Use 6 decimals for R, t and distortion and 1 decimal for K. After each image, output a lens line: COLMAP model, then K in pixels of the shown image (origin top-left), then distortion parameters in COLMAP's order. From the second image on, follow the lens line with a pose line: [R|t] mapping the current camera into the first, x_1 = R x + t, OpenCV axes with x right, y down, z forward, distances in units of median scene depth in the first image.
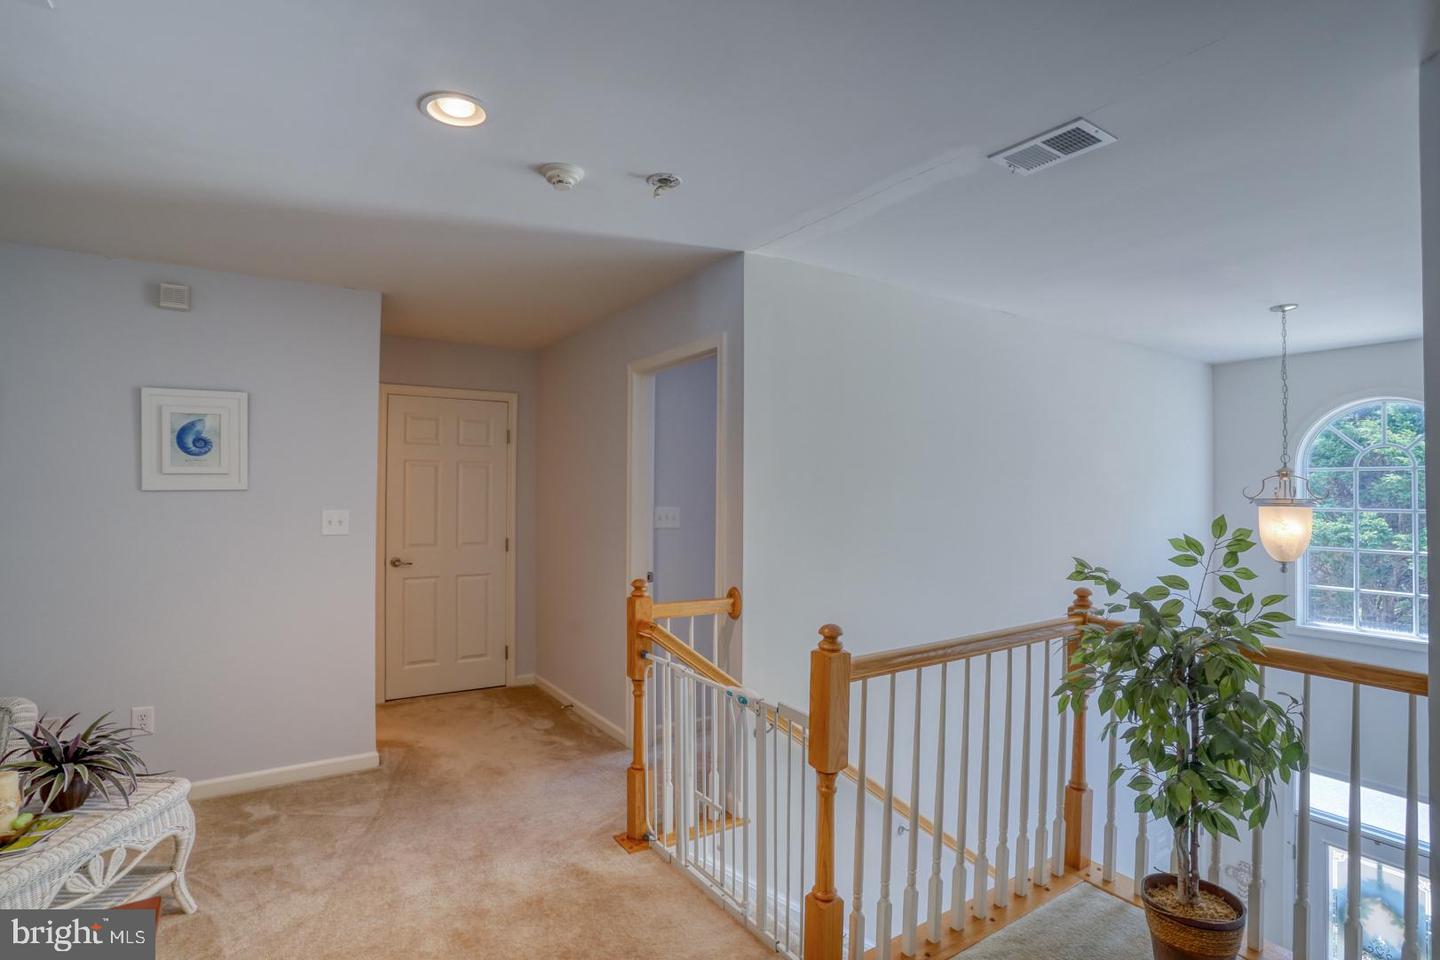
lens RADIAL K [[709.4, 0, 711.8], [0, 709.4, 484.4], [0, 0, 1]] dist [-0.061129, 0.020666]
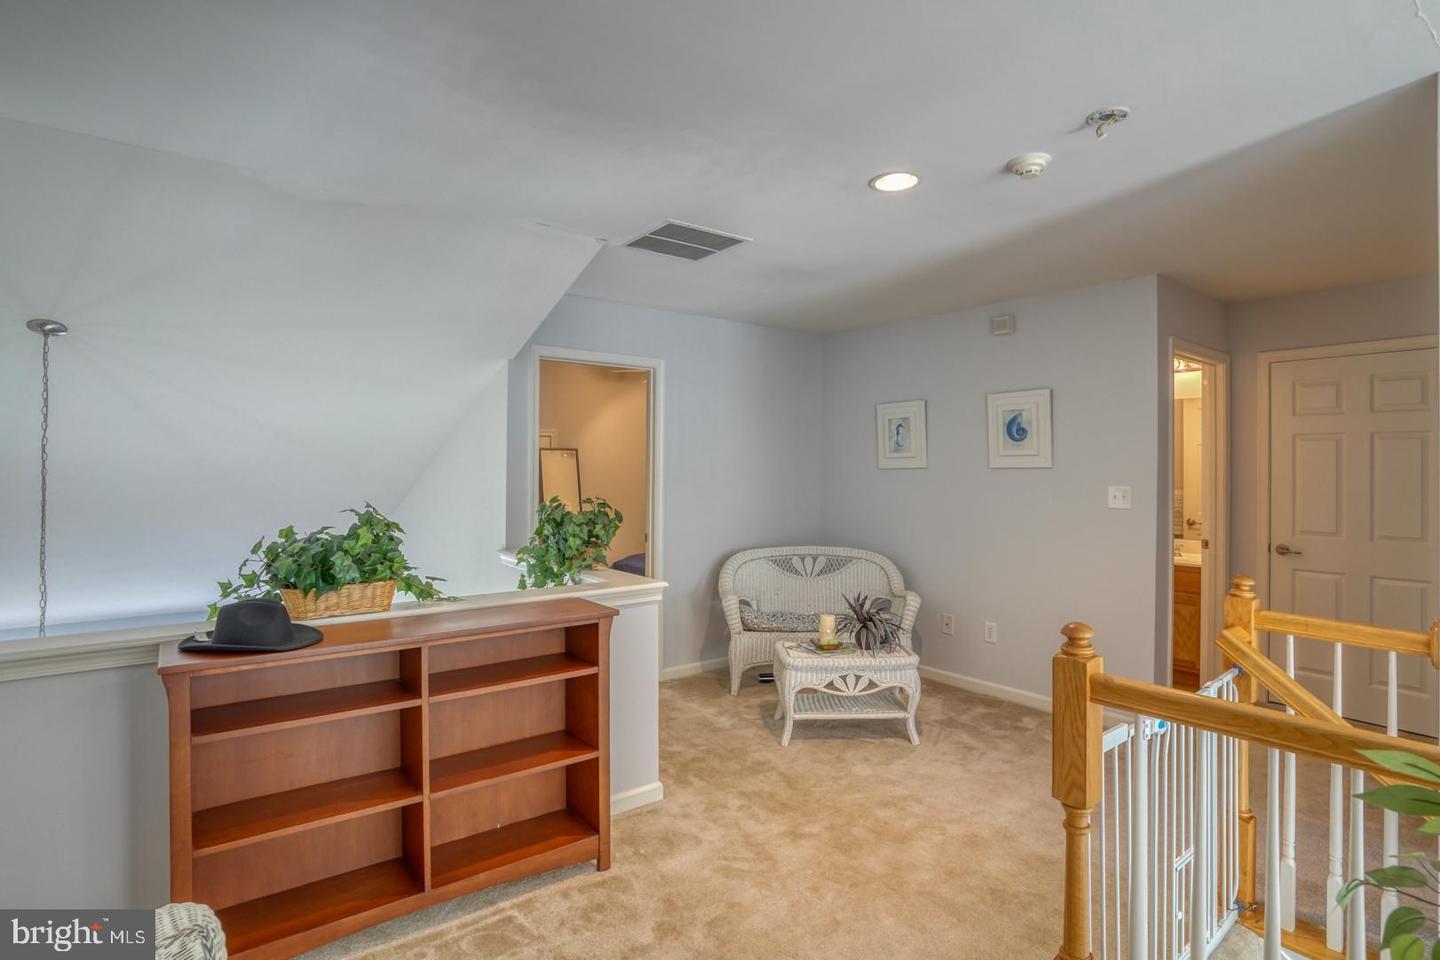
lens RADIAL K [[709.4, 0, 709.1], [0, 709.4, 469.5], [0, 0, 1]] dist [-0.061129, 0.020666]
pose [[0.079753, -0.001836, -0.996813, 0.552003], [0.002972, 0.999994, -0.001604, 0.012411], [0.996810, -0.002835, 0.079758, 0.309453]]
